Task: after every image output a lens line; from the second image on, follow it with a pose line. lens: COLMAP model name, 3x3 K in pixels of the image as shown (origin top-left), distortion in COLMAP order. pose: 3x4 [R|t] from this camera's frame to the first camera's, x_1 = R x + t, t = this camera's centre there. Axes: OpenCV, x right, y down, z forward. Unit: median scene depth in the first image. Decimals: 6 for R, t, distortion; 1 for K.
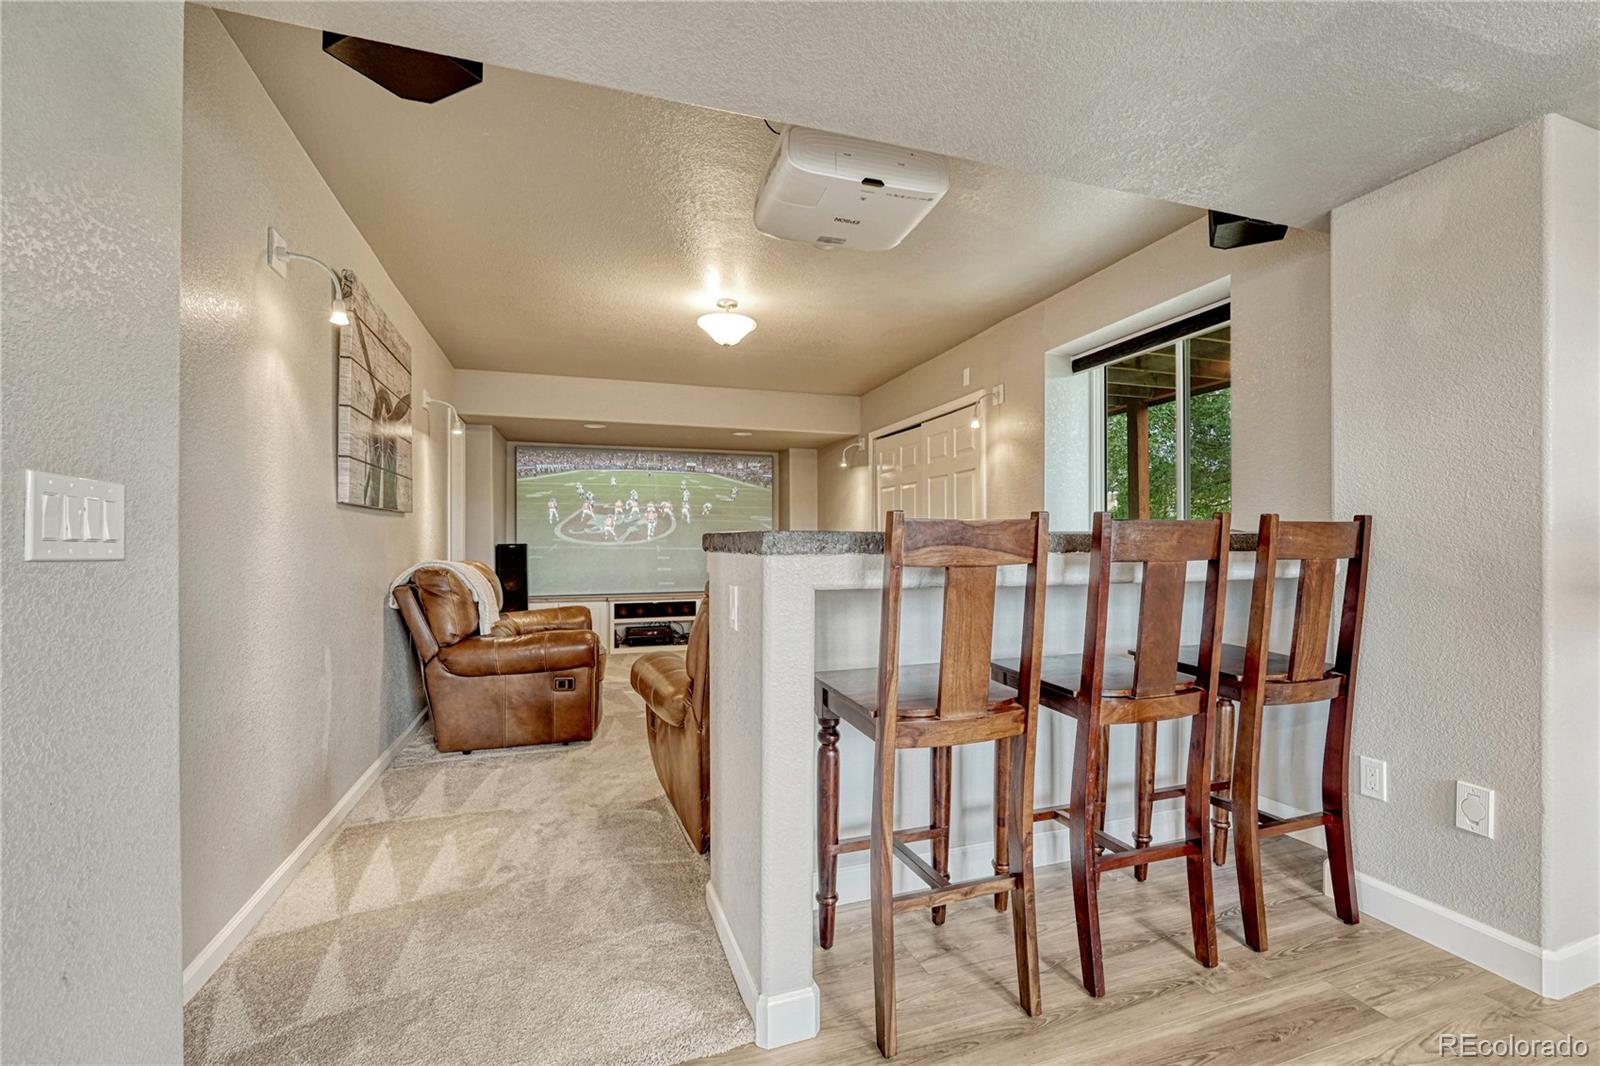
lens RADIAL K [[681.3, 0, 806.4], [0, 681.3, 534.4], [0, 0, 1]] dist [-0.002214, -0.000094]
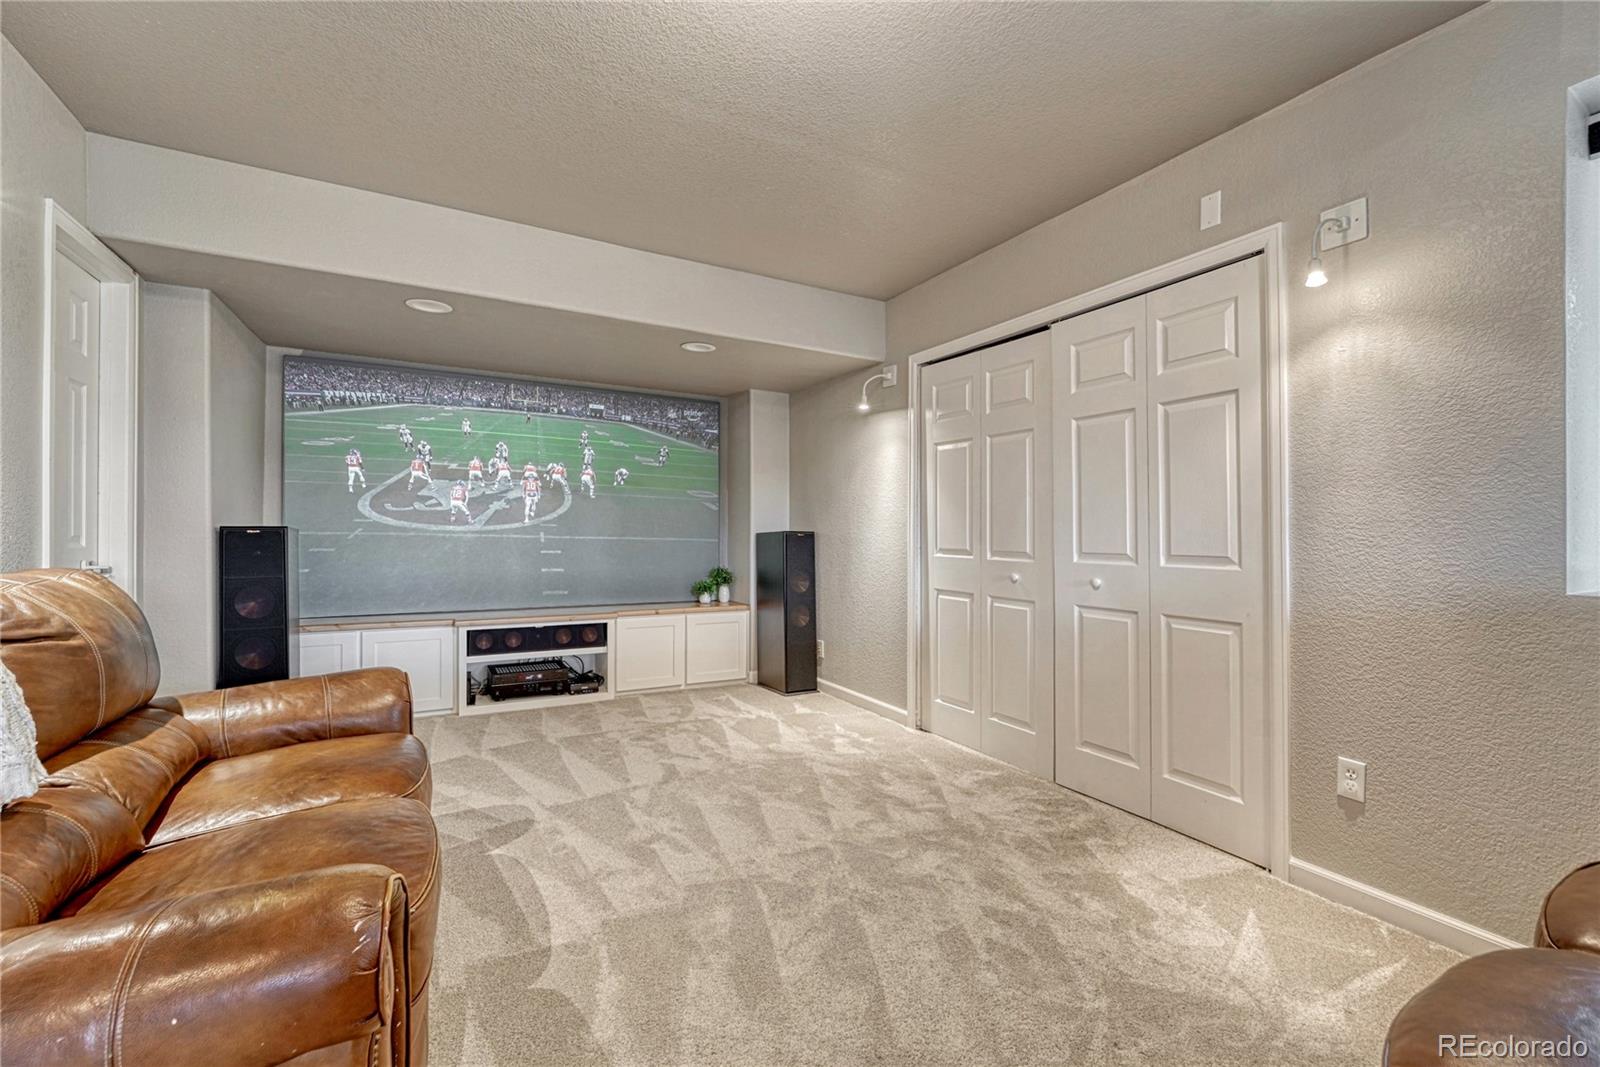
lens RADIAL K [[681.3, 0, 805.8], [0, 681.3, 543.3], [0, 0, 1]] dist [-0.002214, -0.000094]
pose [[0.983311, 0.011919, 0.181544, -0.096180], [-0.017295, 0.999457, 0.028061, 0.004669], [-0.181111, -0.030733, 0.982982, 0.351548]]
